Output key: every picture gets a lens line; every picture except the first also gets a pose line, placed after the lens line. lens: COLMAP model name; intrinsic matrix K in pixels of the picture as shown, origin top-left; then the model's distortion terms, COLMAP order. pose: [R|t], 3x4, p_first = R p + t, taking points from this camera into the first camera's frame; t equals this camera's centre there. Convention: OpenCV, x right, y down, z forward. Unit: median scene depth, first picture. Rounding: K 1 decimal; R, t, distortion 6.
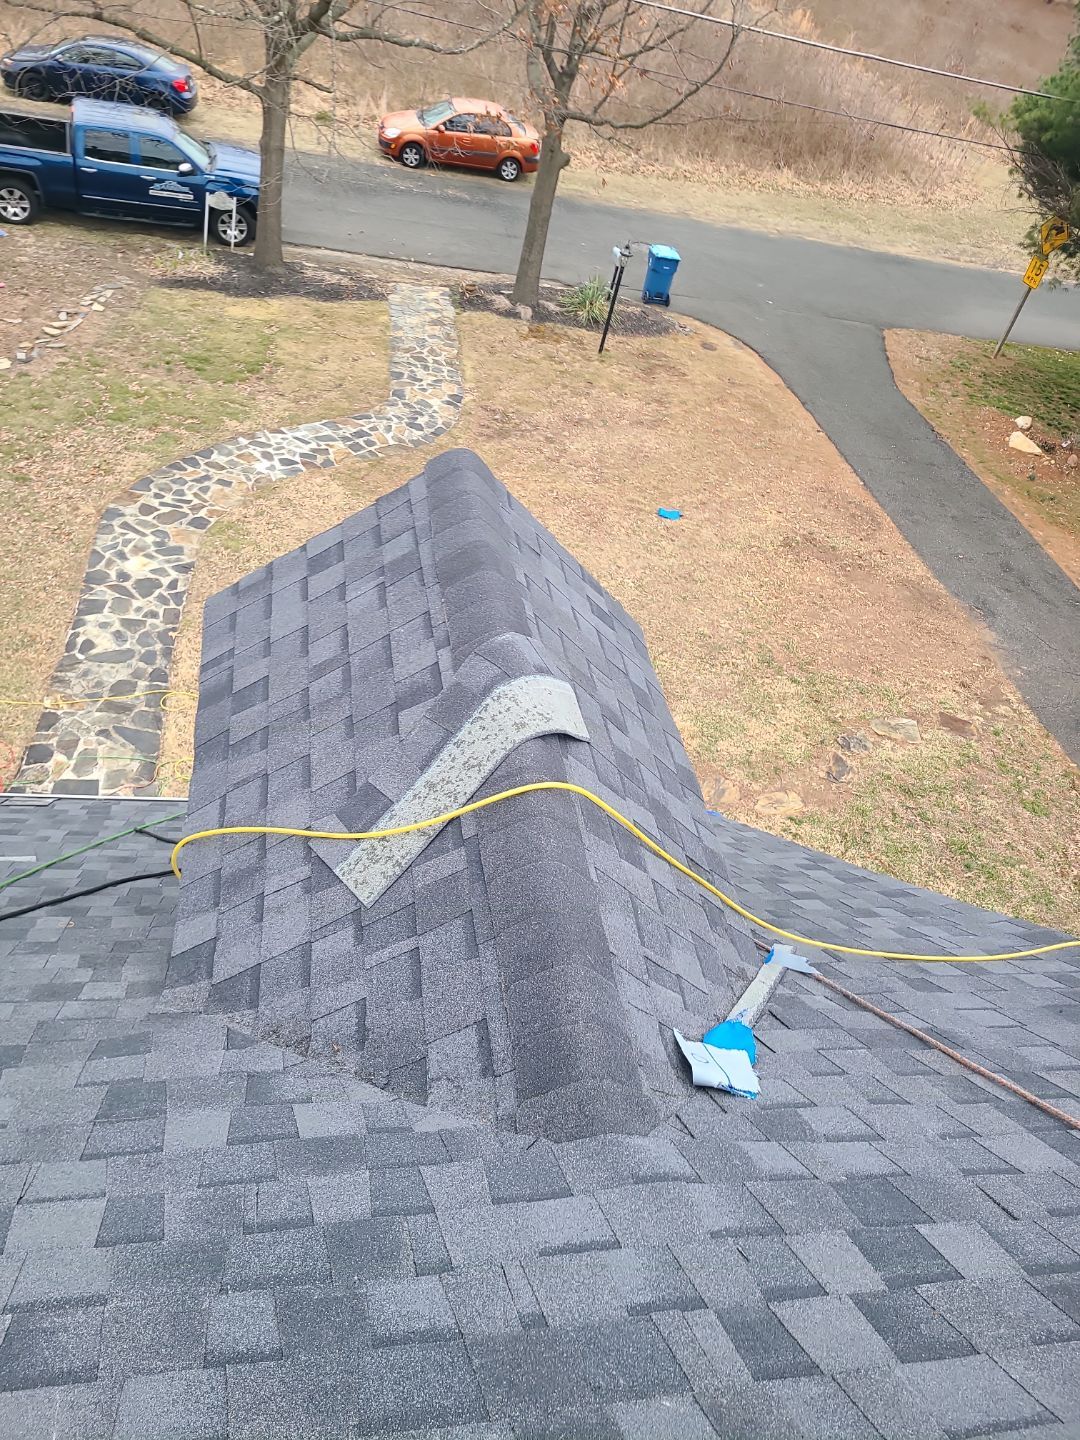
lens RADIAL K [[1048.0, 0, 534.6], [0, 1048.0, 720.6], [0, 0, 1]] dist [0.042991, -0.036066]
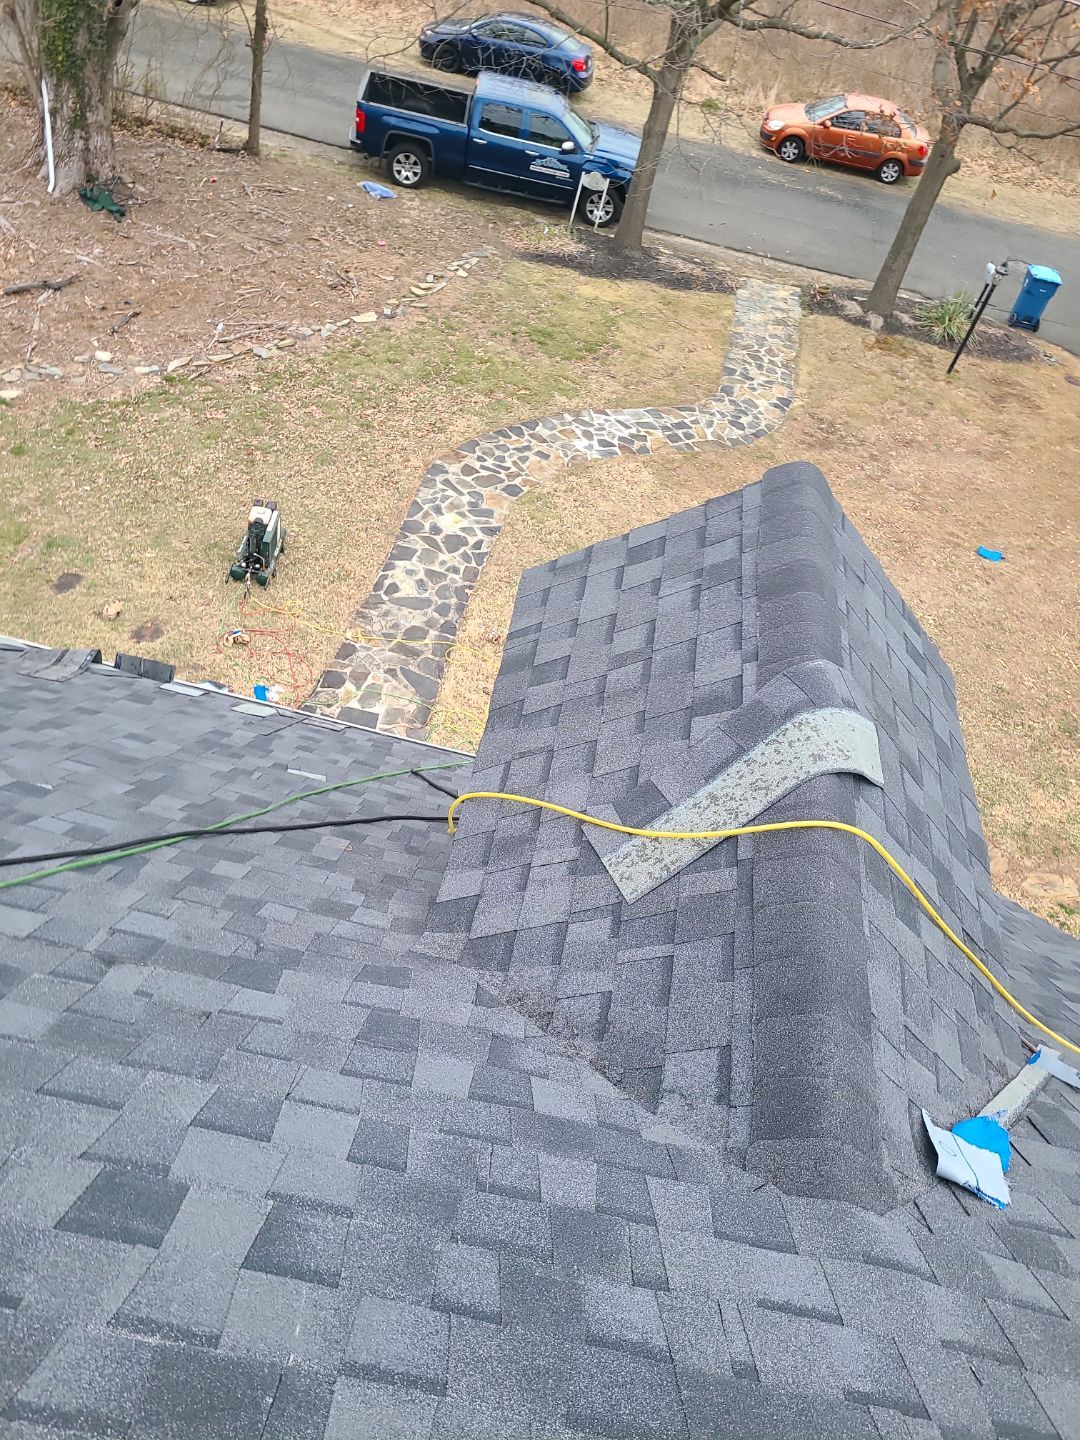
lens RADIAL K [[1048.0, 0, 541.6], [0, 1048.0, 728.0], [0, 0, 1]] dist [0.045984, -0.037589]
pose [[0.952738, 0.202247, -0.226684, -0.007825], [-0.199200, 0.979279, 0.036487, -0.001241], [0.229366, 0.010393, 0.973285, -0.000270]]
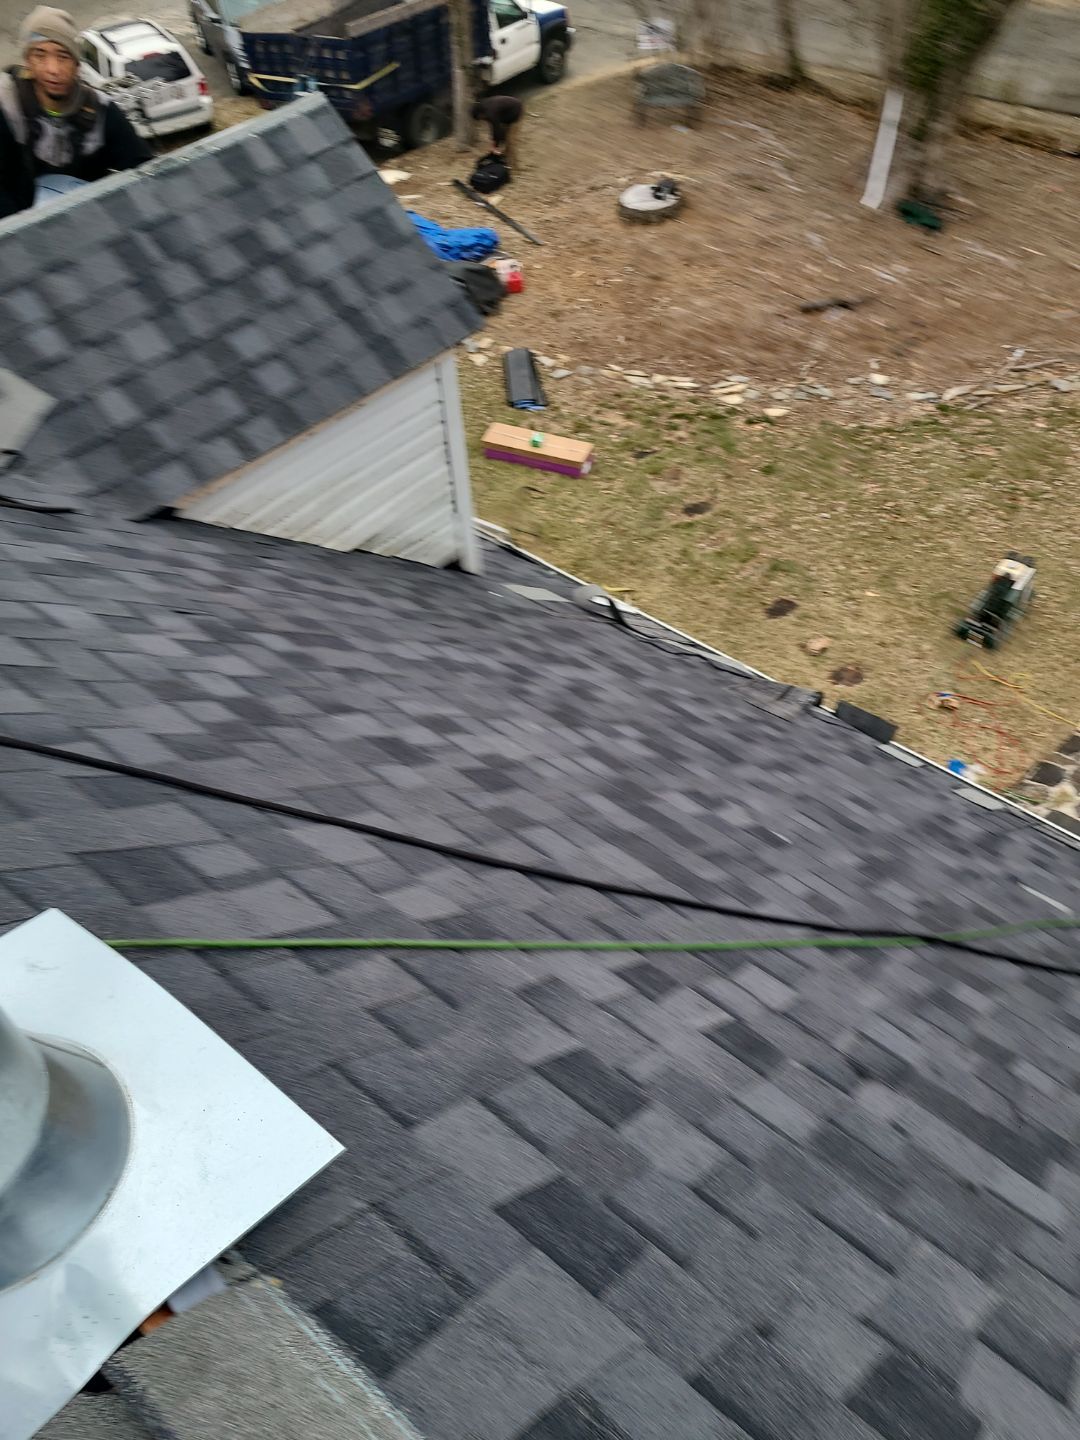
lens RADIAL K [[1182.0, 0, 554.0], [0, 1182.0, 718.7], [0, 0, 1]] dist [0.064440, -0.014833]
pose [[0.616293, 0.374107, -0.692984, -0.030644], [-0.387480, 0.910126, 0.146733, 0.001505], [0.685597, 0.178087, 0.705863, -0.008013]]
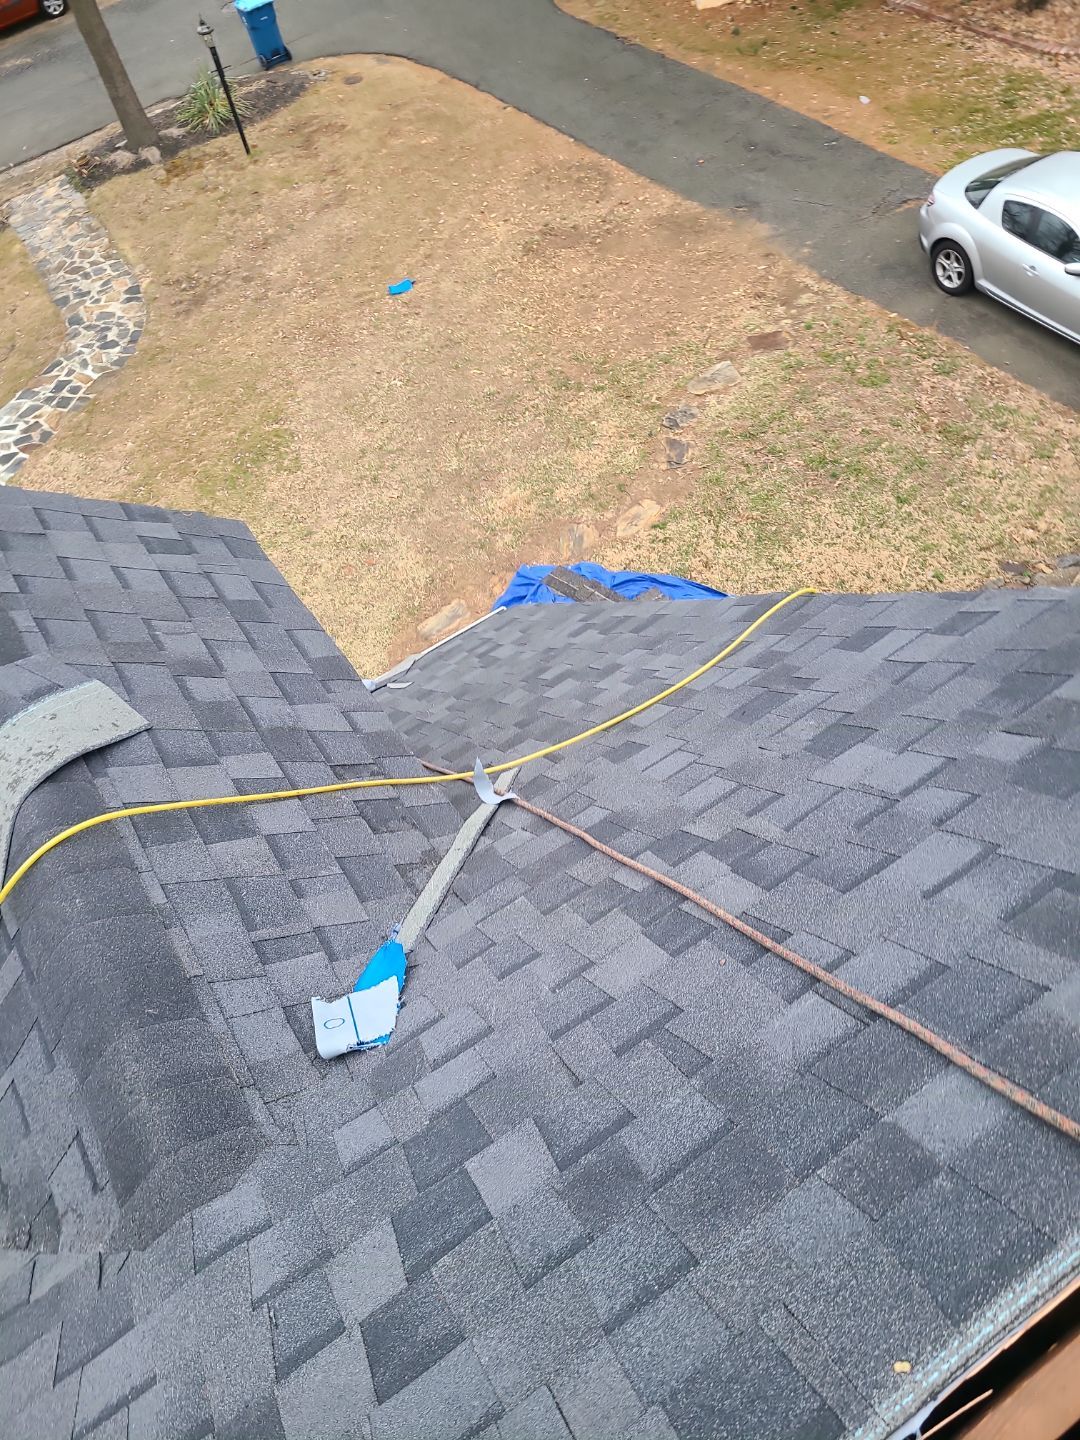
lens RADIAL K [[1048.0, 0, 541.6], [0, 1048.0, 728.0], [0, 0, 1]] dist [0.045984, -0.037589]
pose [[0.858794, -0.510880, -0.038401, 0.082037], [0.507512, 0.838091, 0.200088, 0.002373], [-0.070038, -0.191323, 0.979025, 0.023916]]
